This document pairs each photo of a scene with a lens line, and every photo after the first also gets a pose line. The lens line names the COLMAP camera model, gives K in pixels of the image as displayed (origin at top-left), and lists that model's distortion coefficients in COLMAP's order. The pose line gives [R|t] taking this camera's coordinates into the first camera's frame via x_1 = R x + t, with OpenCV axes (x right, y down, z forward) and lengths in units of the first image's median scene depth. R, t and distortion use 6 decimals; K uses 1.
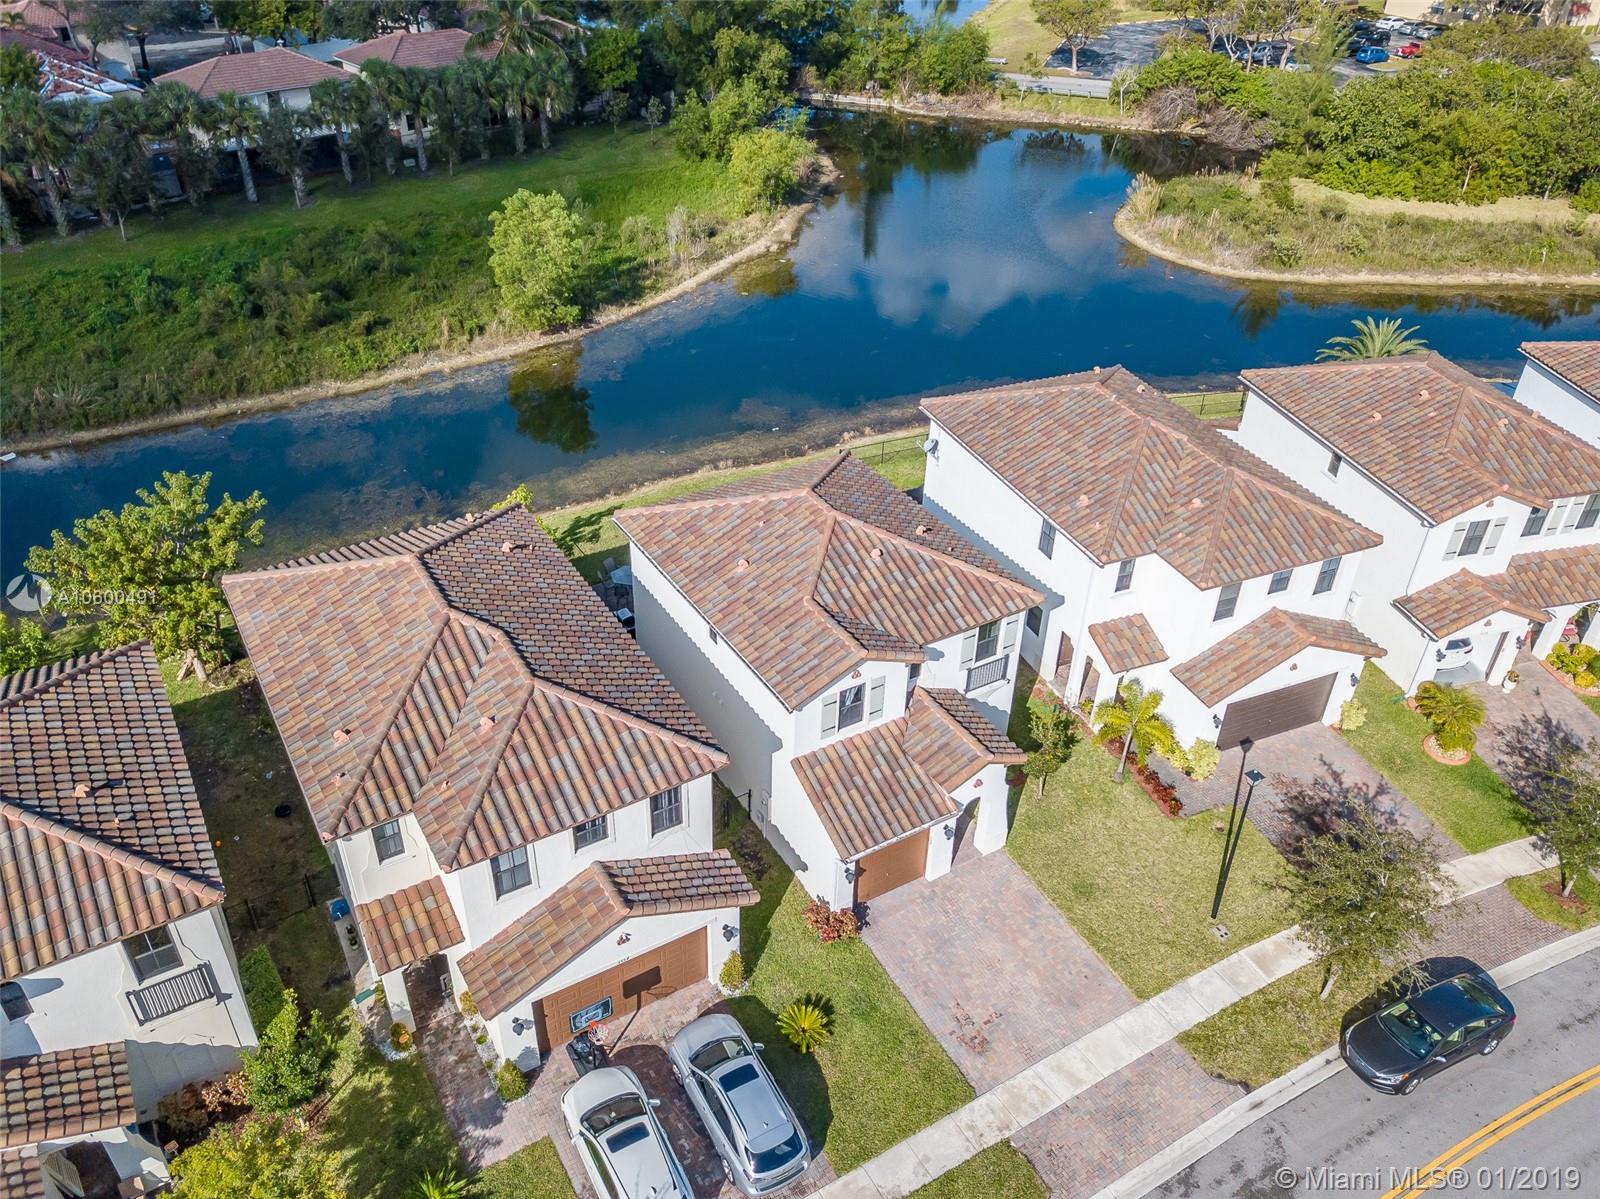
lens RADIAL K [[1215.3, 0, 802.1], [0, 1215.3, 609.9], [0, 0, 1]] dist [-0.000484, 0.001889]
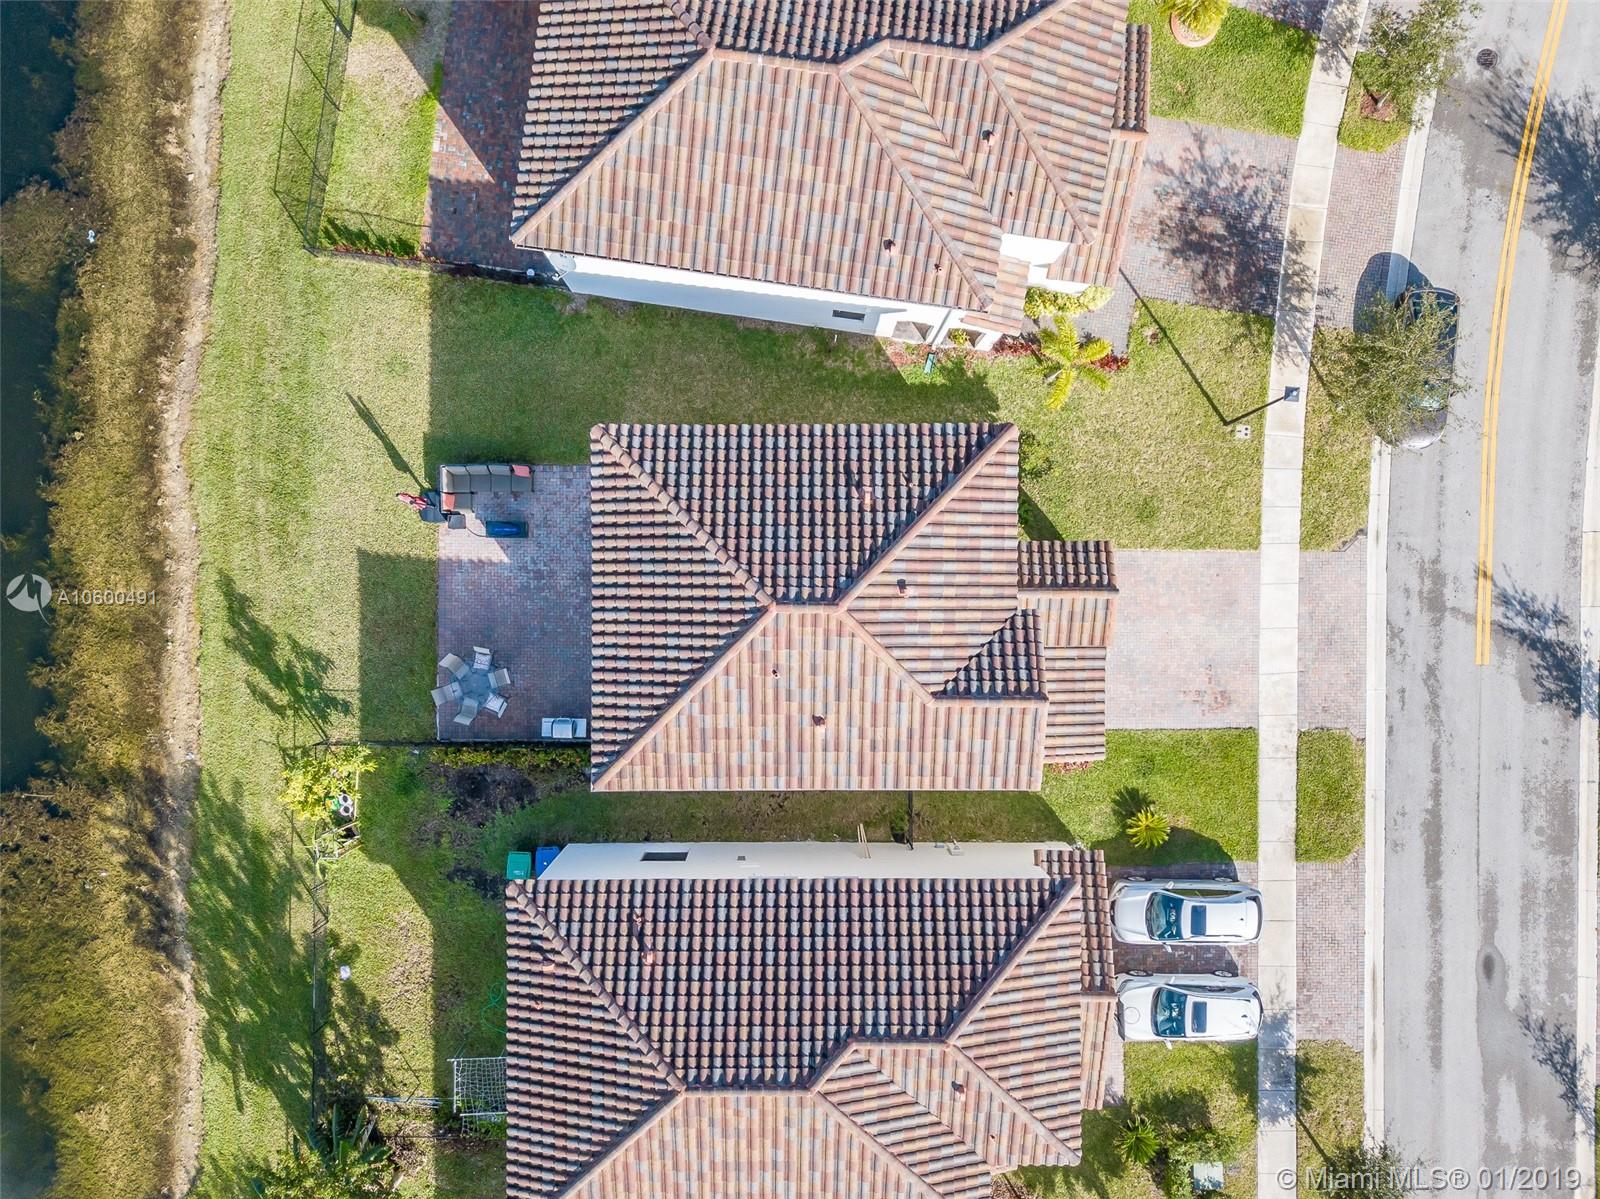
lens RADIAL K [[1215.3, 0, 802.1], [0, 1215.3, 609.9], [0, 0, 1]] dist [-0.000484, 0.001889]
pose [[0.517140, -0.855421, -0.028635, 0.040107], [0.495498, 0.271935, 0.824944, -0.825656], [-0.697888, -0.440801, 0.564488, 0.631446]]
